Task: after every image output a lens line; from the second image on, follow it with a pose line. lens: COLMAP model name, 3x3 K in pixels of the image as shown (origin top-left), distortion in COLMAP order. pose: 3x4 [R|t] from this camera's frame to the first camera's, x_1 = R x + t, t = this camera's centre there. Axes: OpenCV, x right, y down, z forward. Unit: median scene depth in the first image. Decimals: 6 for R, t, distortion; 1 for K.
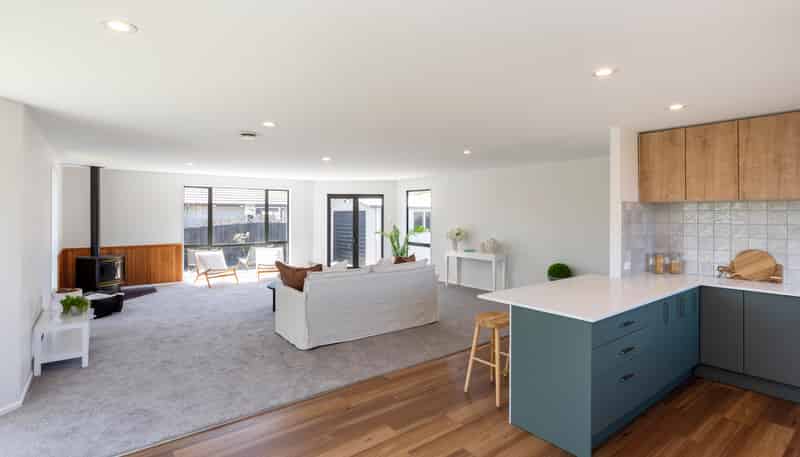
lens RADIAL K [[397.4, 0, 405.8], [0, 397.4, 212.2], [0, 0, 1]] dist [0.001808, 0.000386]
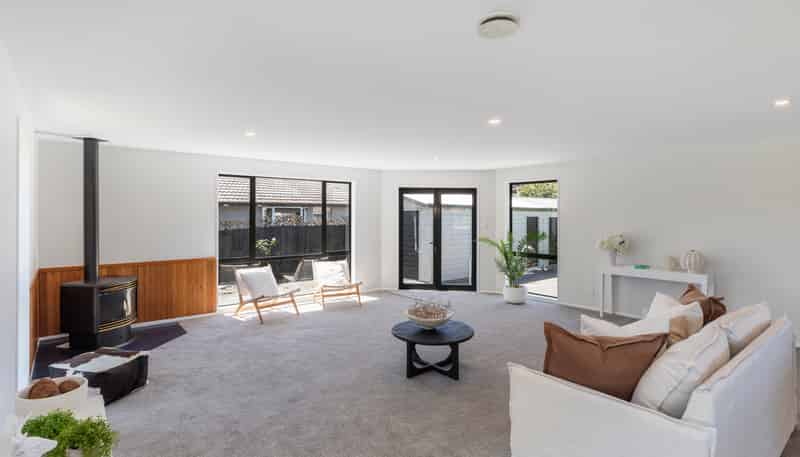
lens RADIAL K [[397.4, 0, 403.8], [0, 397.4, 214.5], [0, 0, 1]] dist [0.001808, 0.000386]
pose [[0.999466, -0.000306, 0.032671, -0.309334], [0.000260, 0.999999, 0.001406, 0.004942], [-0.032672, -0.001397, 0.999465, 0.357175]]
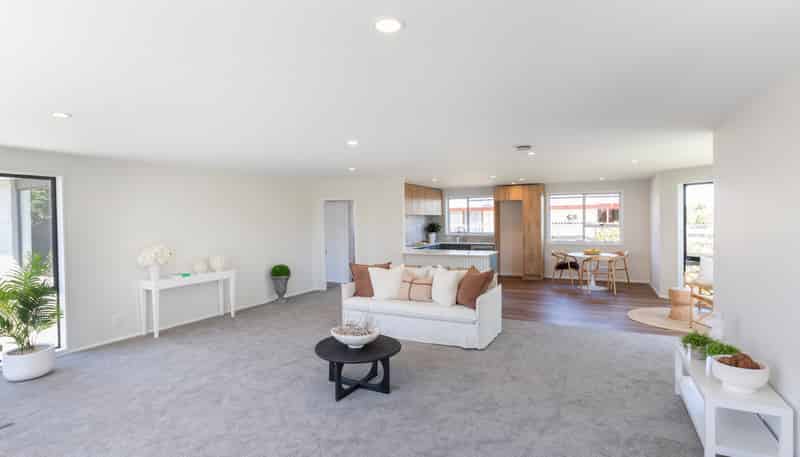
lens RADIAL K [[397.4, 0, 403.5], [0, 397.4, 226.3], [0, 0, 1]] dist [0.001808, 0.000386]
pose [[-0.423927, -0.015572, 0.905563, -0.783905], [0.007792, 0.999752, 0.020839, -0.006060], [-0.905663, 0.015890, -0.423700, 1.113385]]
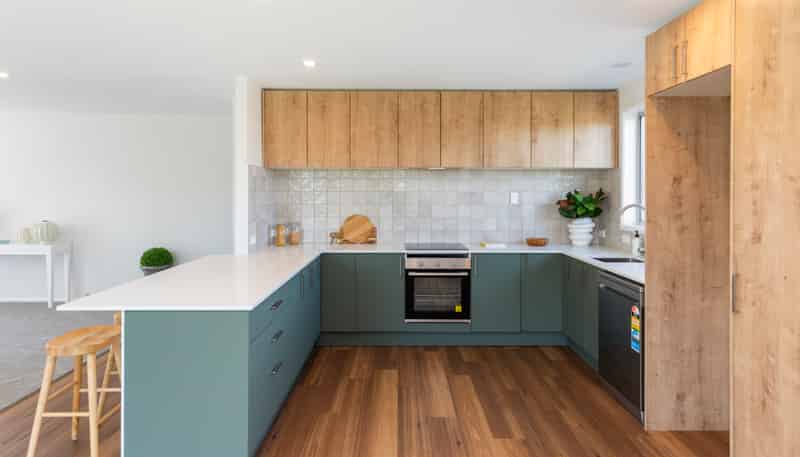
lens RADIAL K [[462.1, 0, 397.9], [0, 462.1, 197.3], [0, 0, 1]] dist [0.013653, -0.001992]
pose [[0.621127, -0.010168, 0.783644, -0.020805], [-0.003650, 0.999867, 0.015866, 0.015051], [-0.783701, -0.012715, 0.621008, 0.078179]]
